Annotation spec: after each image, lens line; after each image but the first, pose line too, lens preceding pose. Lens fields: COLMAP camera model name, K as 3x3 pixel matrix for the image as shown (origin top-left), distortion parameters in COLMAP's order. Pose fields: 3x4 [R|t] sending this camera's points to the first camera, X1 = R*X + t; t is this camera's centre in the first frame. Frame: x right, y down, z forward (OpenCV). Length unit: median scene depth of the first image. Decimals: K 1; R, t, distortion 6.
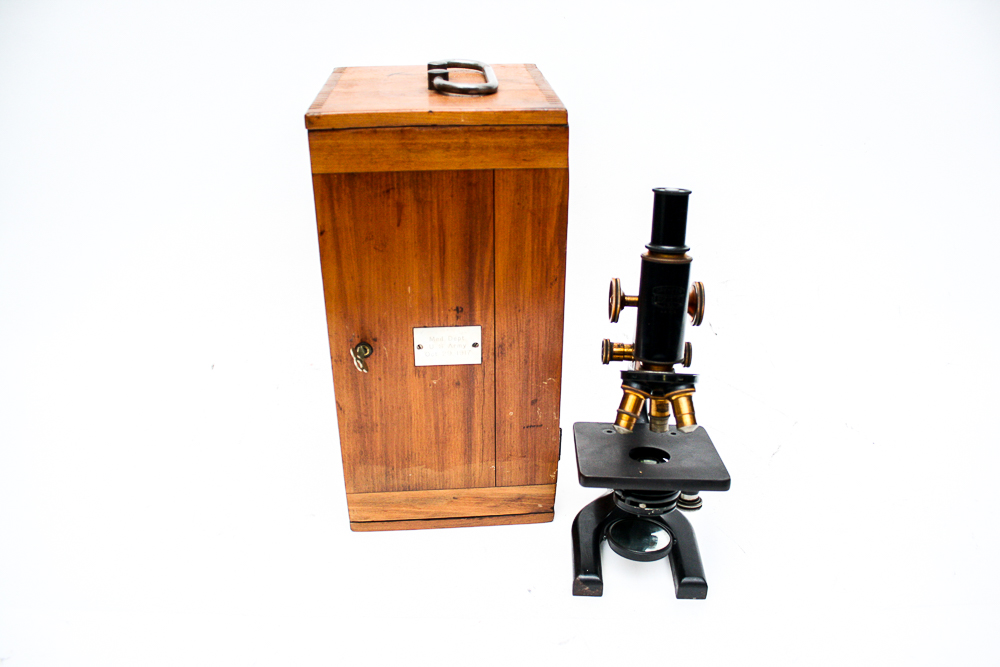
lens RADIAL K [[833.3, 0, 502.8], [0, 833.3, 326.5], [0, 0, 1]] dist [-0.152696, 0.107661]
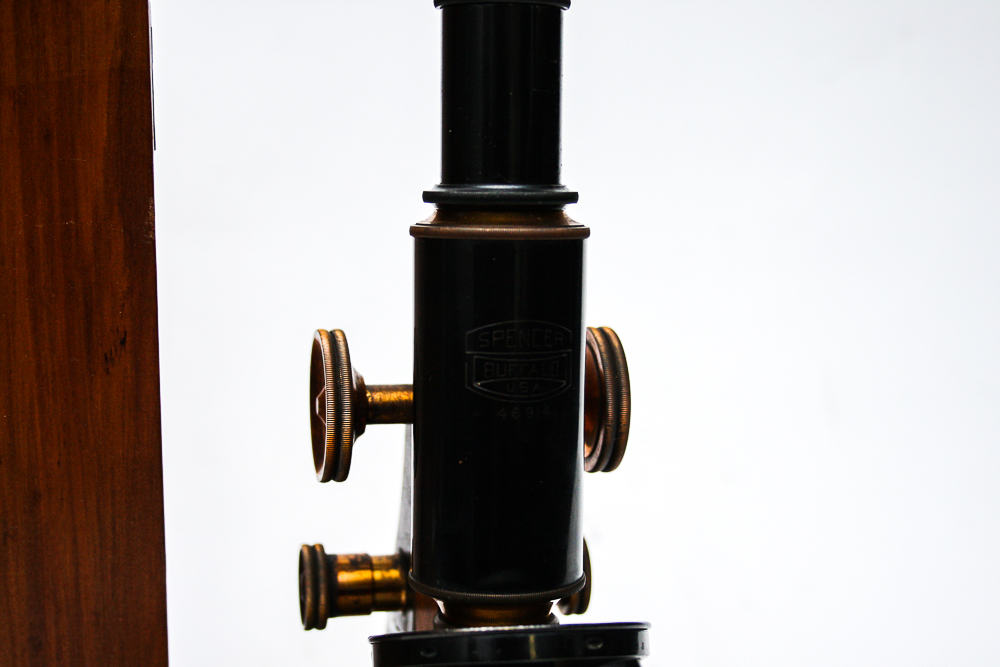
lens RADIAL K [[1568.9, 0, 503.8], [0, 1568.9, 333.0], [0, 0, 1]] dist [0.028900, 0.000000]
pose [[0.967433, -0.043341, 0.249389, 0.056574], [0.084377, 0.984100, -0.156290, 0.037119], [-0.238650, 0.172243, 0.955708, 0.452762]]
